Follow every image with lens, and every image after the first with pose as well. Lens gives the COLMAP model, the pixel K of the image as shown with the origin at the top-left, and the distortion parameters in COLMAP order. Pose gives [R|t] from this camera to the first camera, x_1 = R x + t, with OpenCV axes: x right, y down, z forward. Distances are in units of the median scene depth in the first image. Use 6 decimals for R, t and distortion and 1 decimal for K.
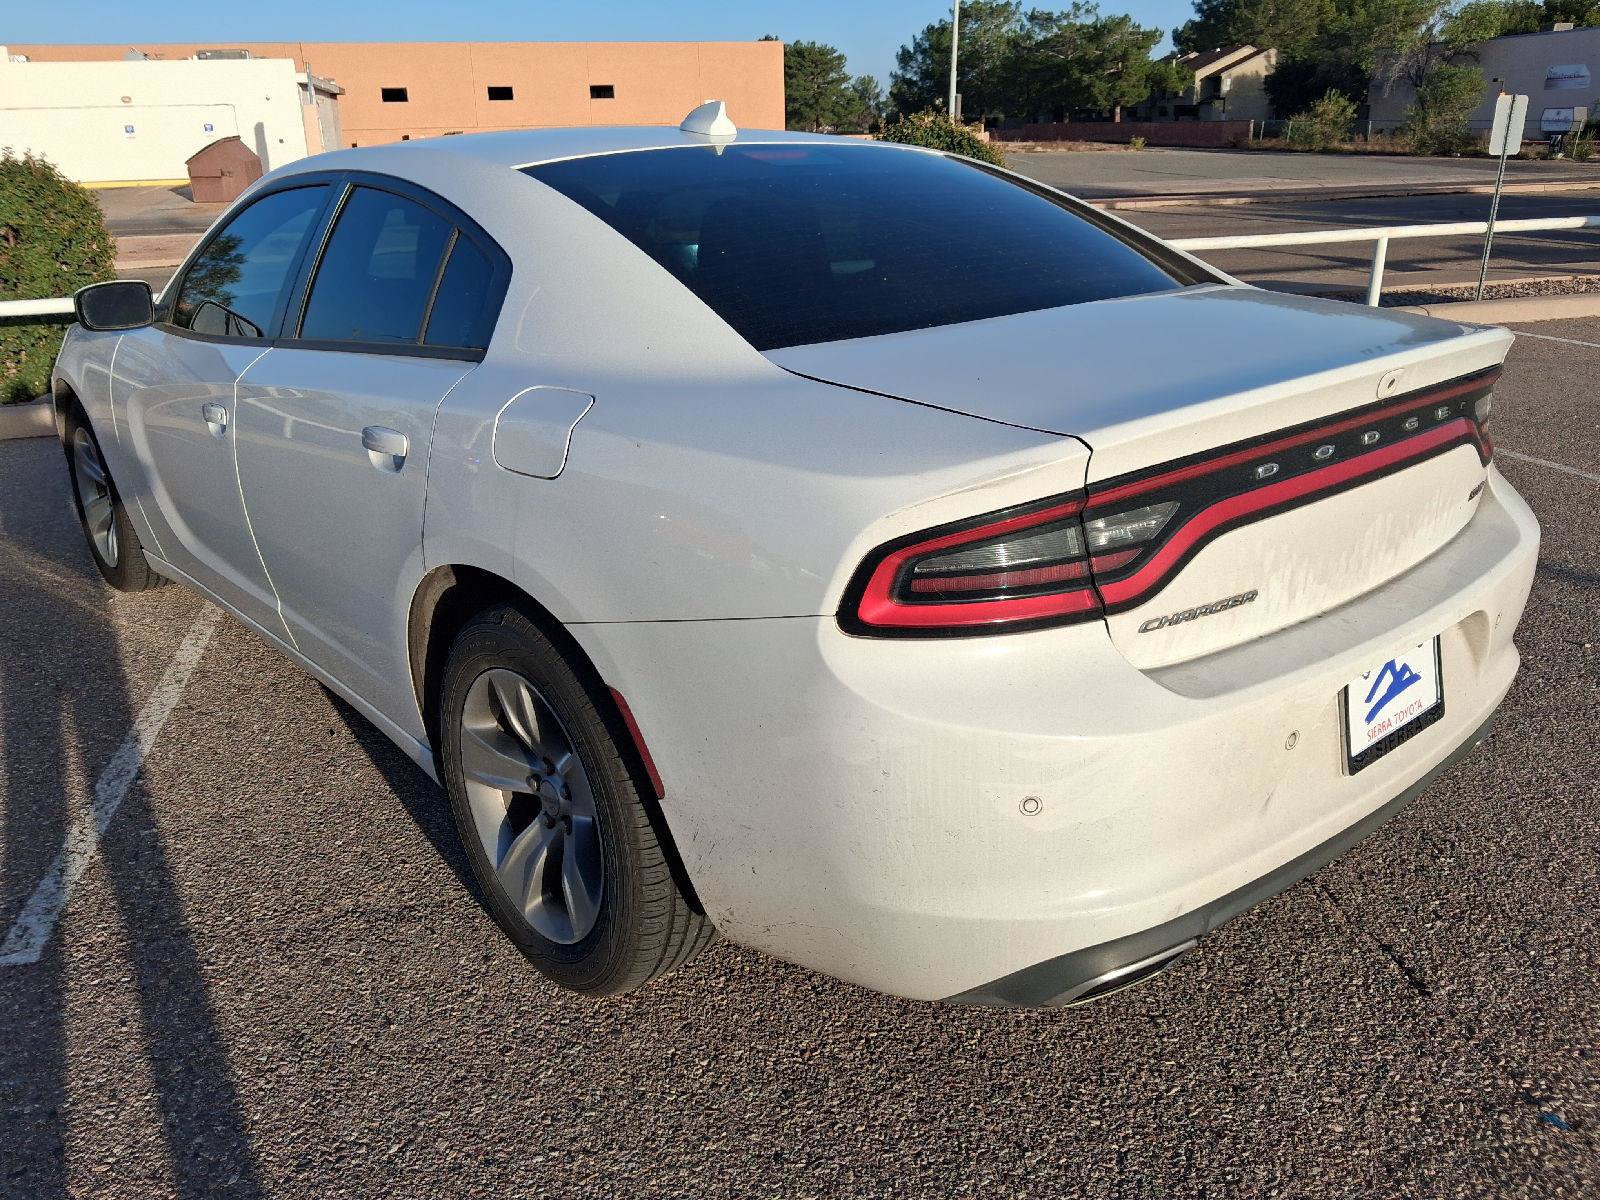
lens RADIAL K [[1311.8, 0, 799.9], [0, 1311.8, 609.6], [0, 0, 1]] dist [0.007434, -0.009128]
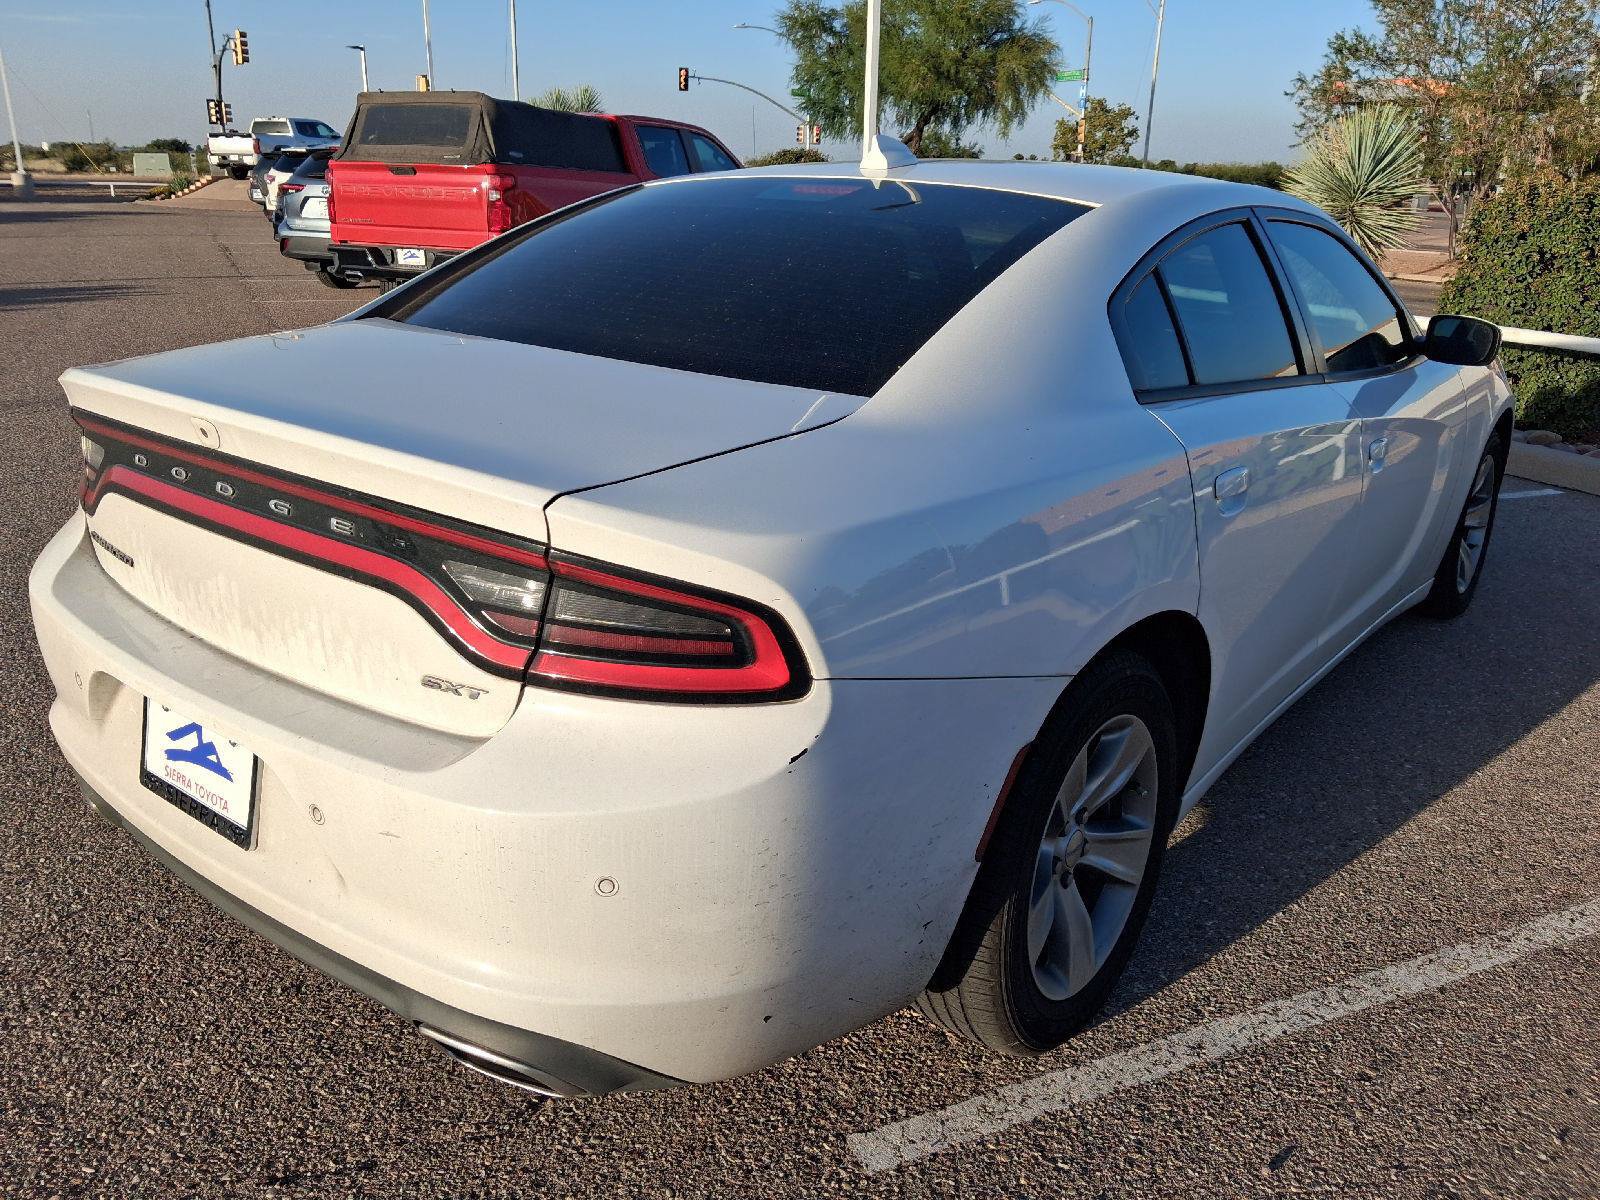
lens RADIAL K [[1311.8, 0, 800.0], [0, 1311.8, 587.8], [0, 0, 1]] dist [0.007434, -0.009128]
pose [[0.169935, 0.335413, -0.926618, 1.179711], [-0.366788, 0.894264, 0.256435, -0.387681], [0.914652, 0.296295, 0.274992, 0.957738]]
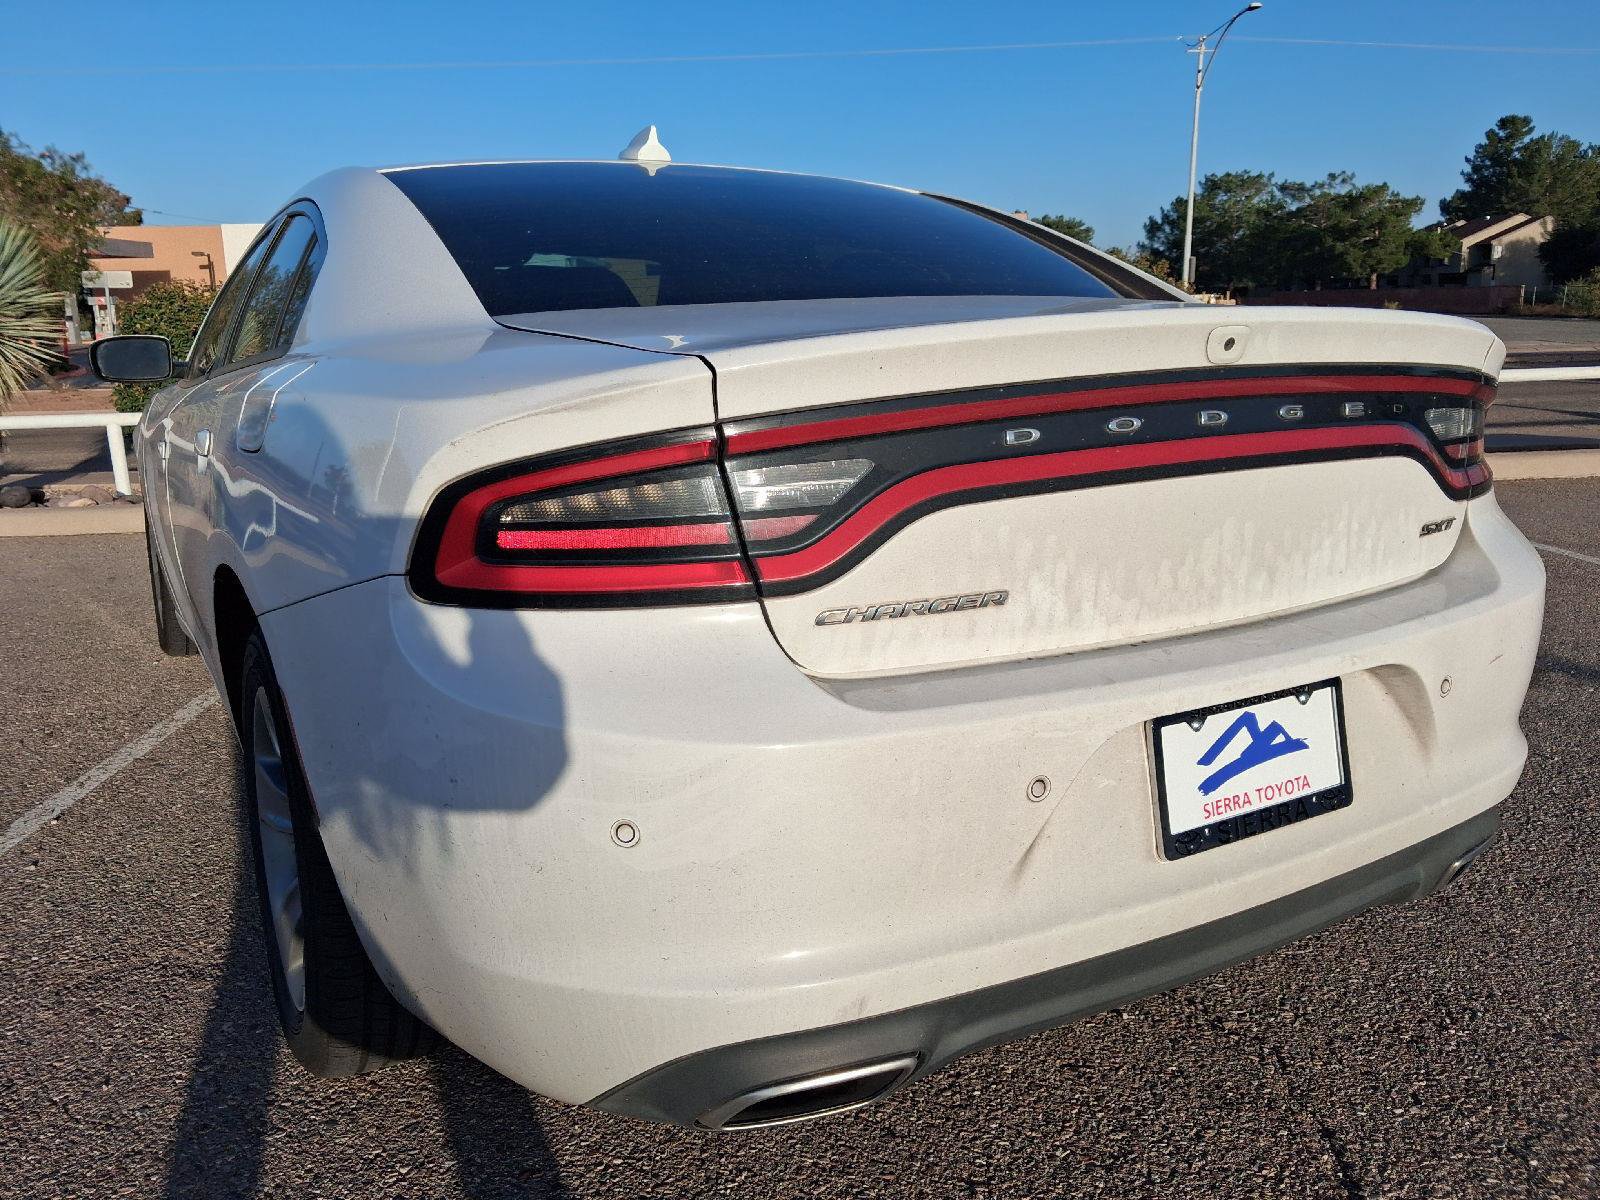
lens RADIAL K [[1311.8, 0, 801.3], [0, 1311.8, 598.1], [0, 0, 1]] dist [0.007434, -0.009128]
pose [[0.981756, 0.043765, -0.185042, 0.290204], [-0.067594, 0.989915, -0.124498, 0.072308], [0.177727, 0.134734, 0.974813, 0.183997]]
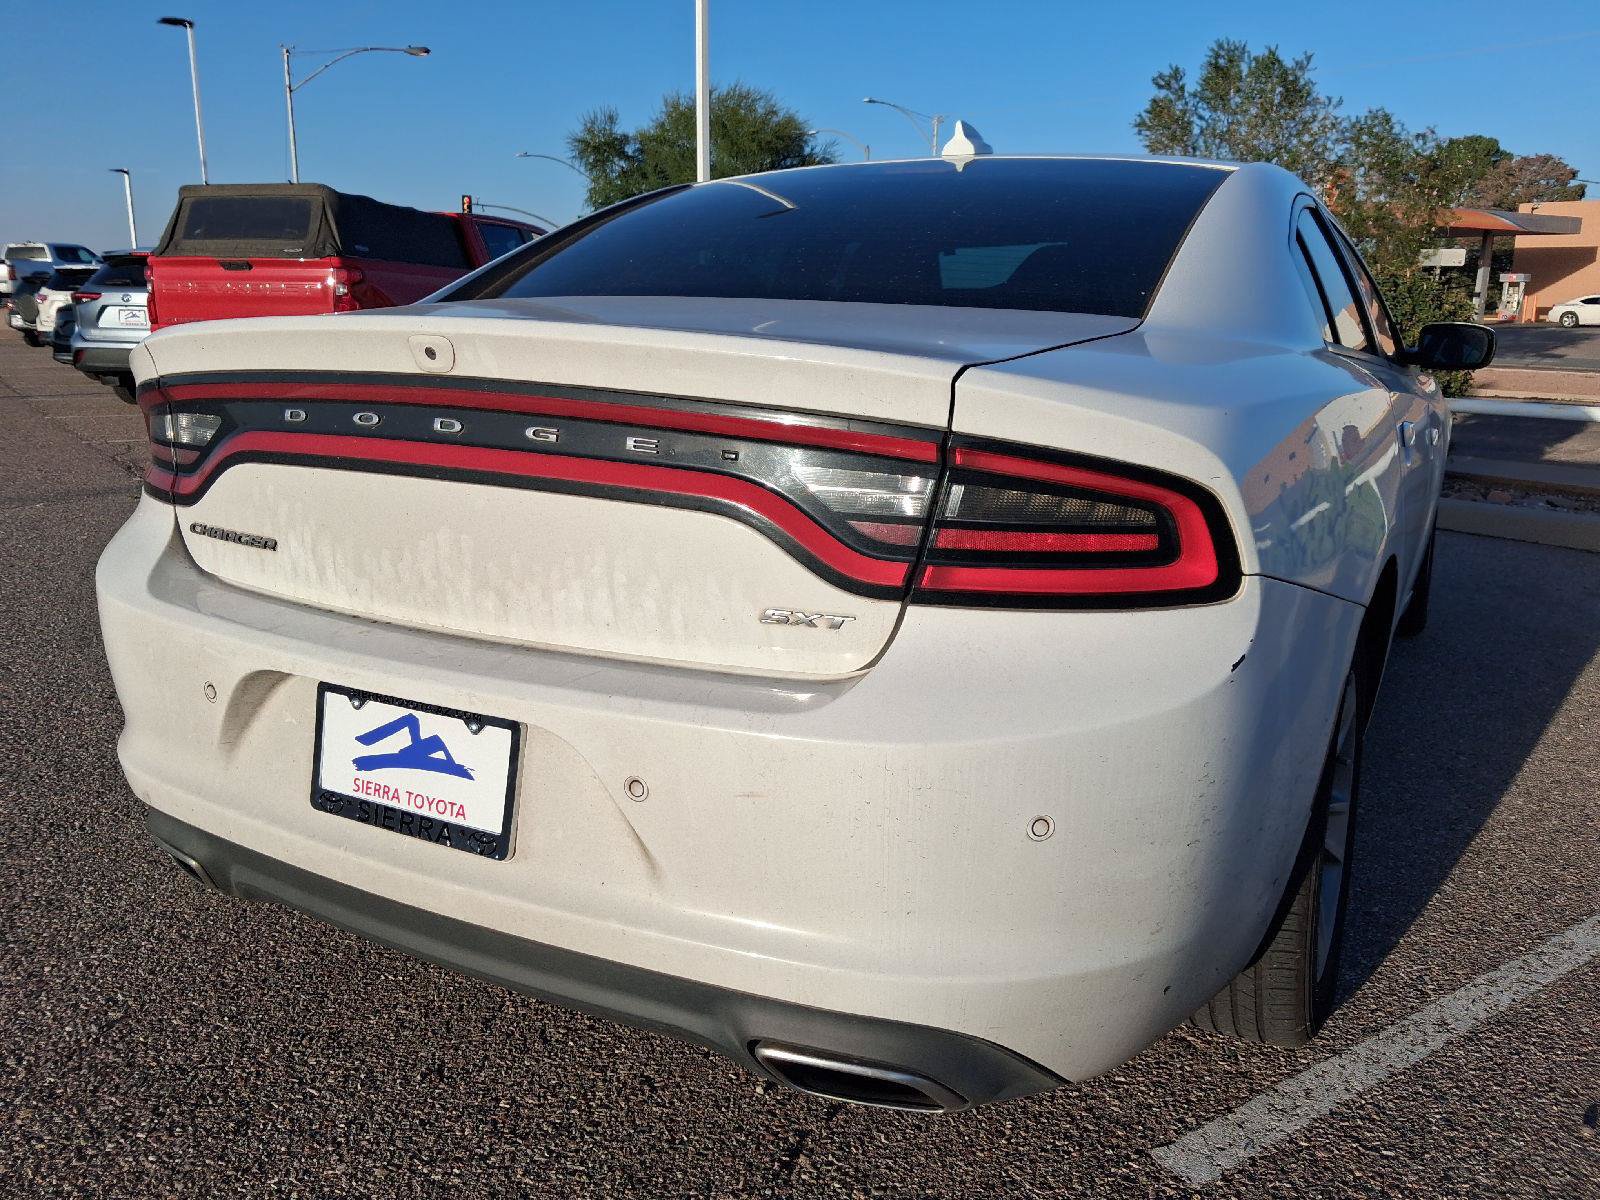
lens RADIAL K [[1311.8, 0, 811.2], [0, 1311.8, 610.4], [0, 0, 1]] dist [0.007434, -0.009128]
pose [[0.341279, 0.248420, -0.906541, 1.047990], [-0.342586, 0.930979, 0.126146, -0.169988], [0.875308, 0.267517, 0.402828, 0.760311]]
